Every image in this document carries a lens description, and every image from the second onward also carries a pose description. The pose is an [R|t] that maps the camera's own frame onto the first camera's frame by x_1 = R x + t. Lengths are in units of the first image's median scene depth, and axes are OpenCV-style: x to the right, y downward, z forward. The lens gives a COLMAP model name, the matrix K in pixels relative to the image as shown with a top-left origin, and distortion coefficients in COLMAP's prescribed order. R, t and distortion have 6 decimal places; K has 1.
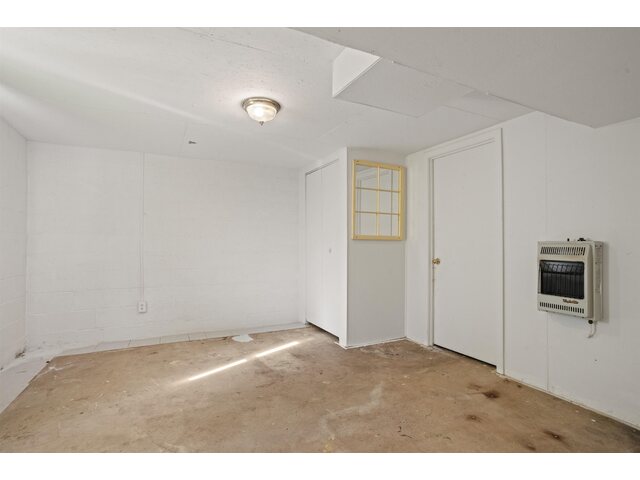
lens RADIAL K [[310.9, 0, 317.2], [0, 310.9, 241.4], [0, 0, 1]] dist [-0.002271, 0.003721]
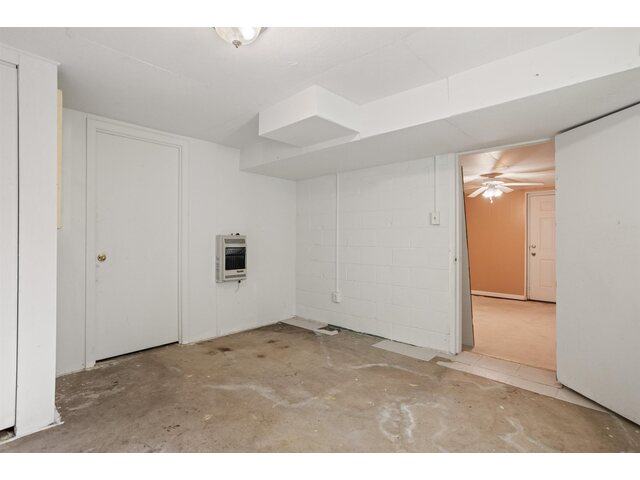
lens RADIAL K [[310.9, 0, 319.4], [0, 310.9, 238.3], [0, 0, 1]] dist [-0.002271, 0.003721]
pose [[-0.333471, -0.000921, 0.942760, -0.781926], [-0.014622, 0.999884, -0.004196, 0.014222], [-0.942647, -0.015184, -0.333446, 1.005044]]
